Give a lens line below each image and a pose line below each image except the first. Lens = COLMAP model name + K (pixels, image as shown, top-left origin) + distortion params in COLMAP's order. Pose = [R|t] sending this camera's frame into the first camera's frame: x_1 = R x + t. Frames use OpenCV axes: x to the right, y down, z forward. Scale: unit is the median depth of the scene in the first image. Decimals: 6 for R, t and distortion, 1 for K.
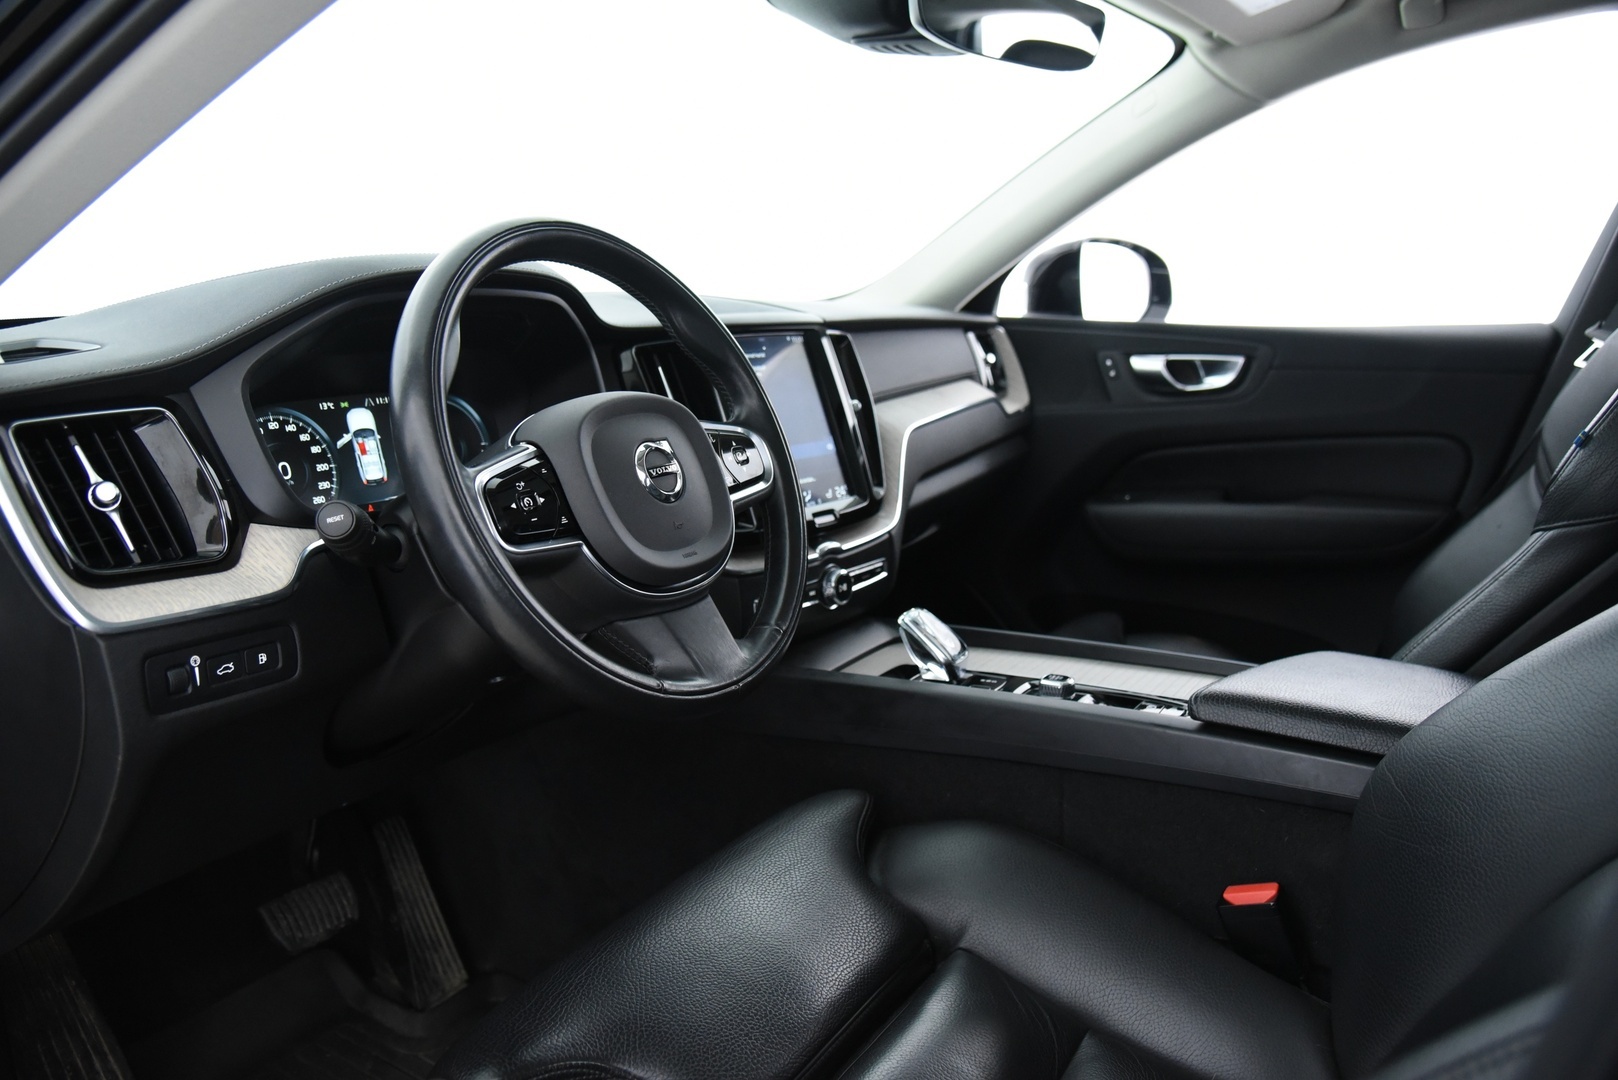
lens RADIAL K [[1110.4, 0, 779.2], [0, 1110.4, 537.1], [0, 0, 1]] dist [-0.111069, 0.071216]
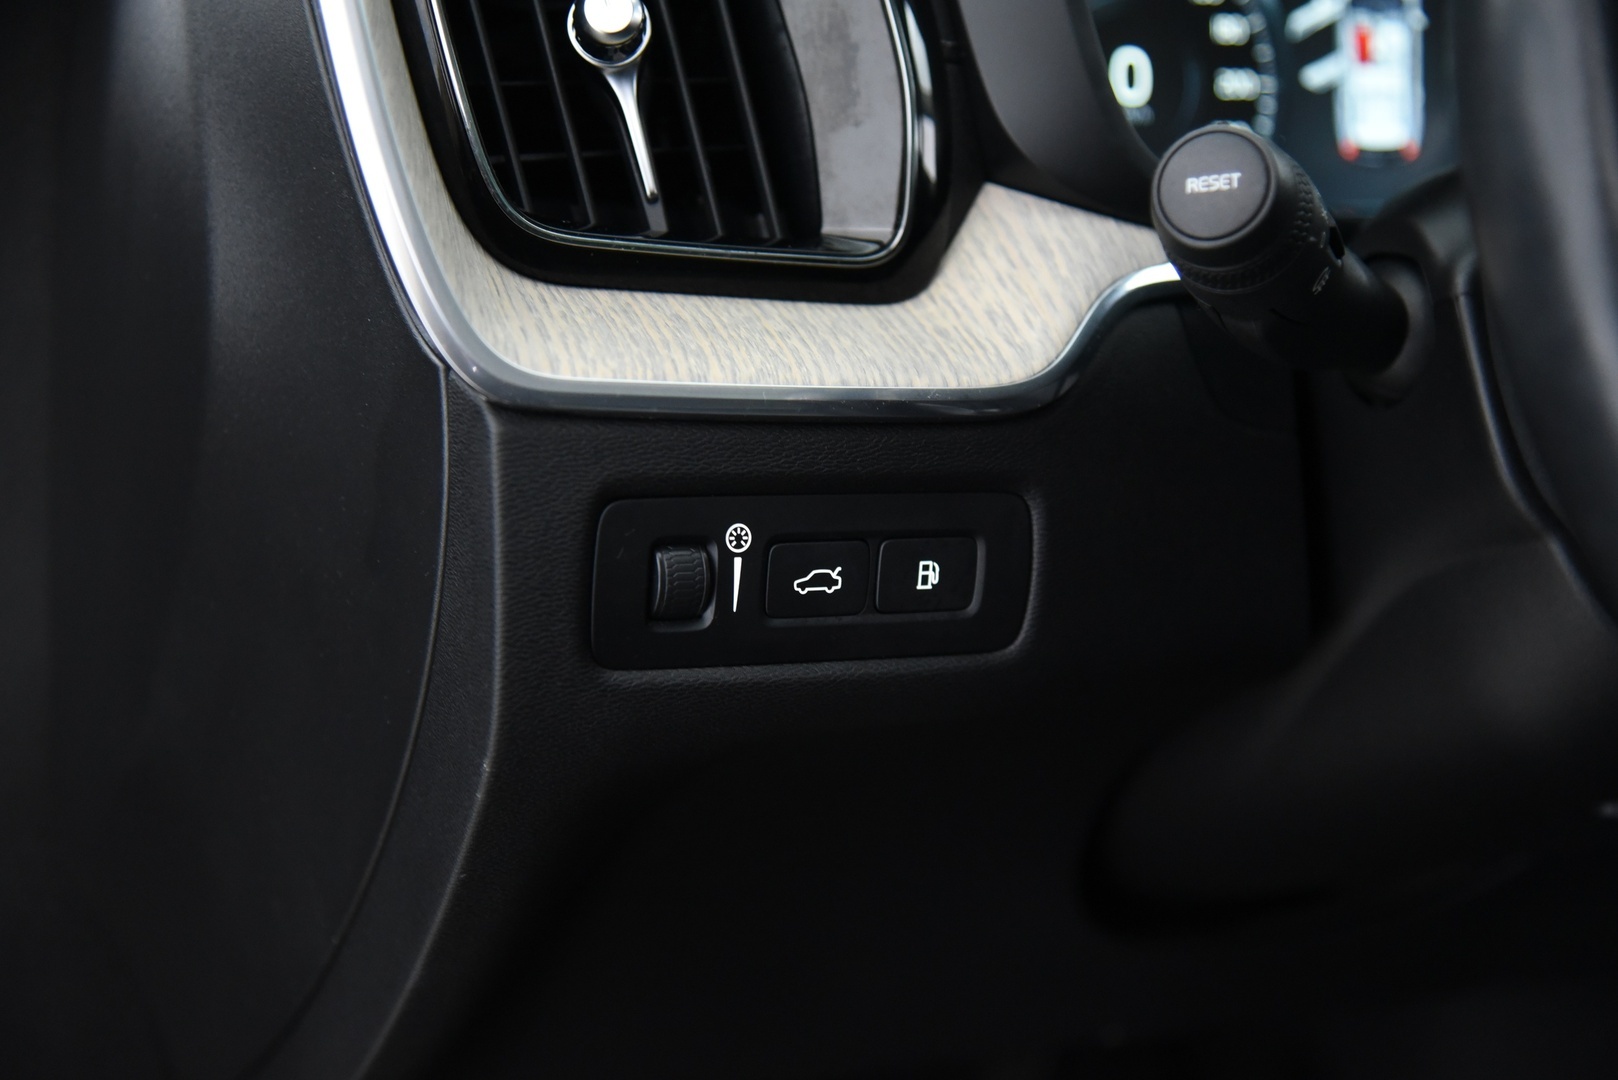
lens RADIAL K [[2996.5, 0, 809.0], [0, 2996.5, 540.0], [0, 0, 1]] dist [0.331528, 0.050097]
pose [[0.845386, 0.203975, -0.493676, -0.049756], [-0.182154, 0.978906, 0.092535, 0.021280], [0.502138, 0.011697, 0.864709, 0.172882]]
